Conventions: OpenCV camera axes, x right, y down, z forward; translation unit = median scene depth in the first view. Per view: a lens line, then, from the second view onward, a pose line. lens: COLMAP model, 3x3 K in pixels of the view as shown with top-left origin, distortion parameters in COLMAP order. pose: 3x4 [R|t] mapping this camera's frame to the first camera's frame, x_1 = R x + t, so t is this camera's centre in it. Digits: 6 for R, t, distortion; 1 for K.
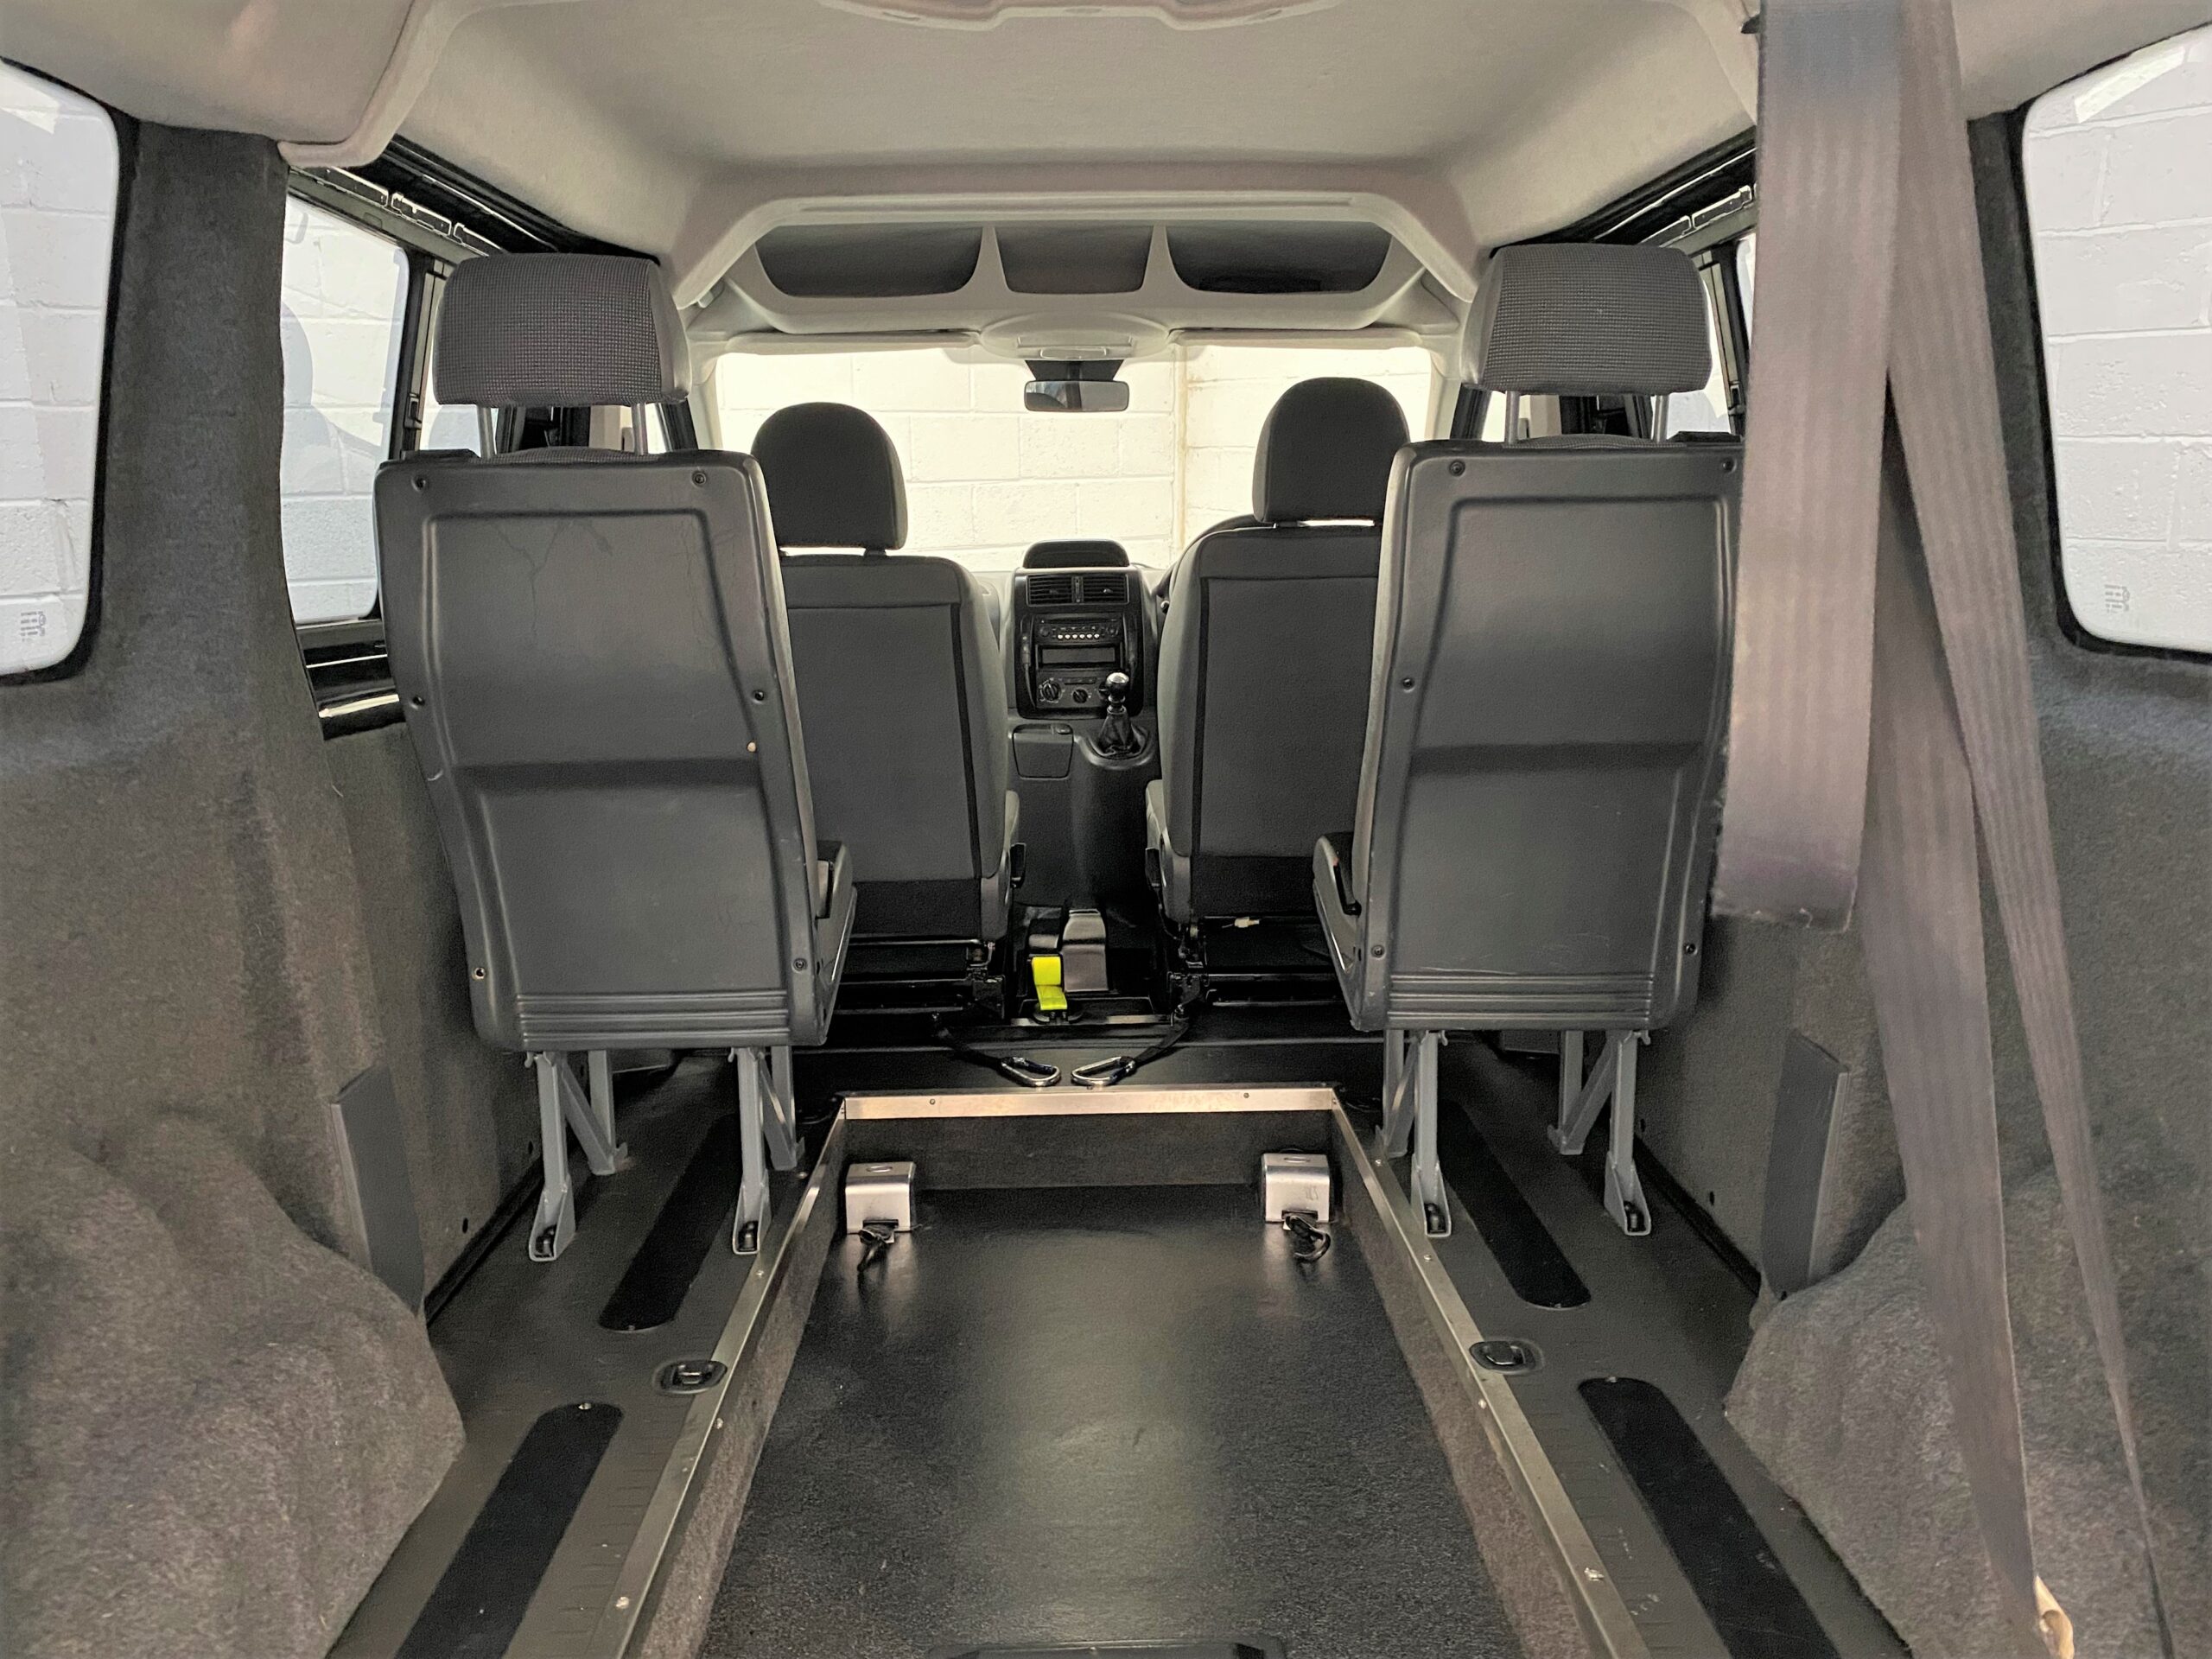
lens RADIAL K [[1772.2, 0, 1106.0], [0, 1772.2, 829.5], [0, 0, 1]] dist [0.011160, -0.002657]
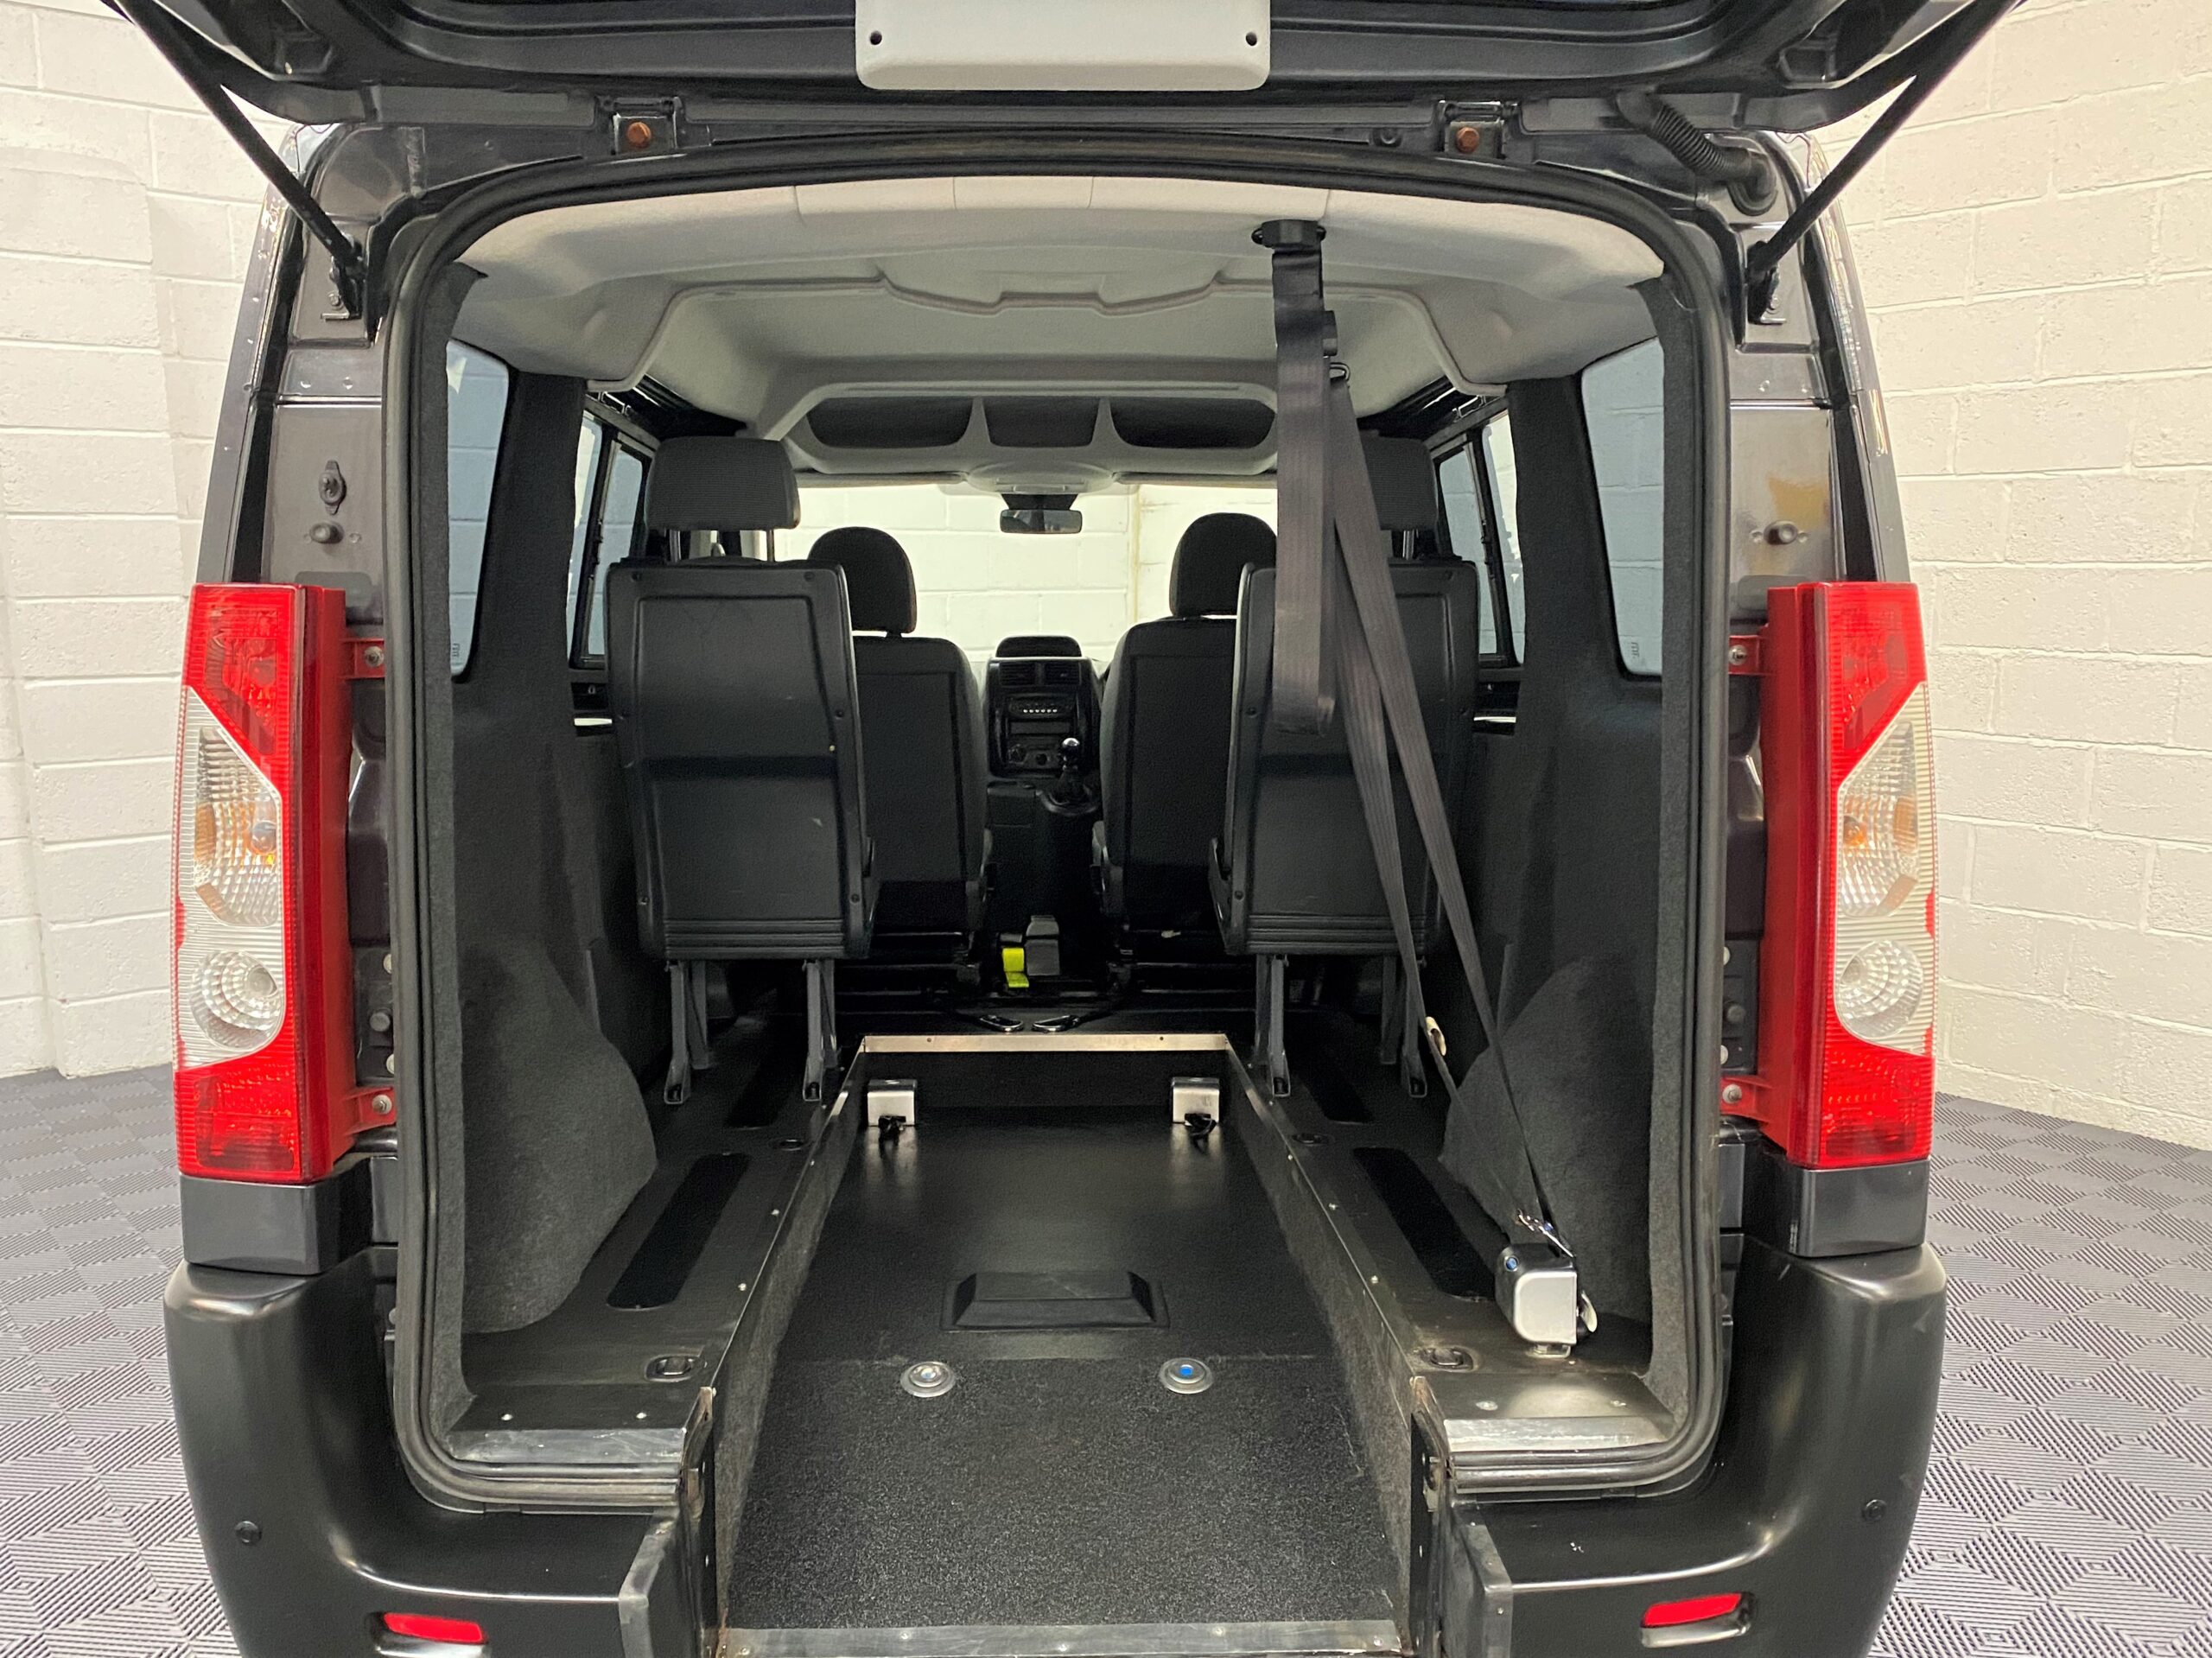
lens RADIAL K [[1869.7, 0, 1052.2], [0, 1869.7, 896.1], [0, 0, 1]] dist [0.016794, 0.001400]
pose [[0.999914, 0.011343, -0.006521, 0.004159], [-0.011579, 0.999236, -0.037333, 0.101479], [0.006092, 0.037405, 0.999282, -0.451954]]
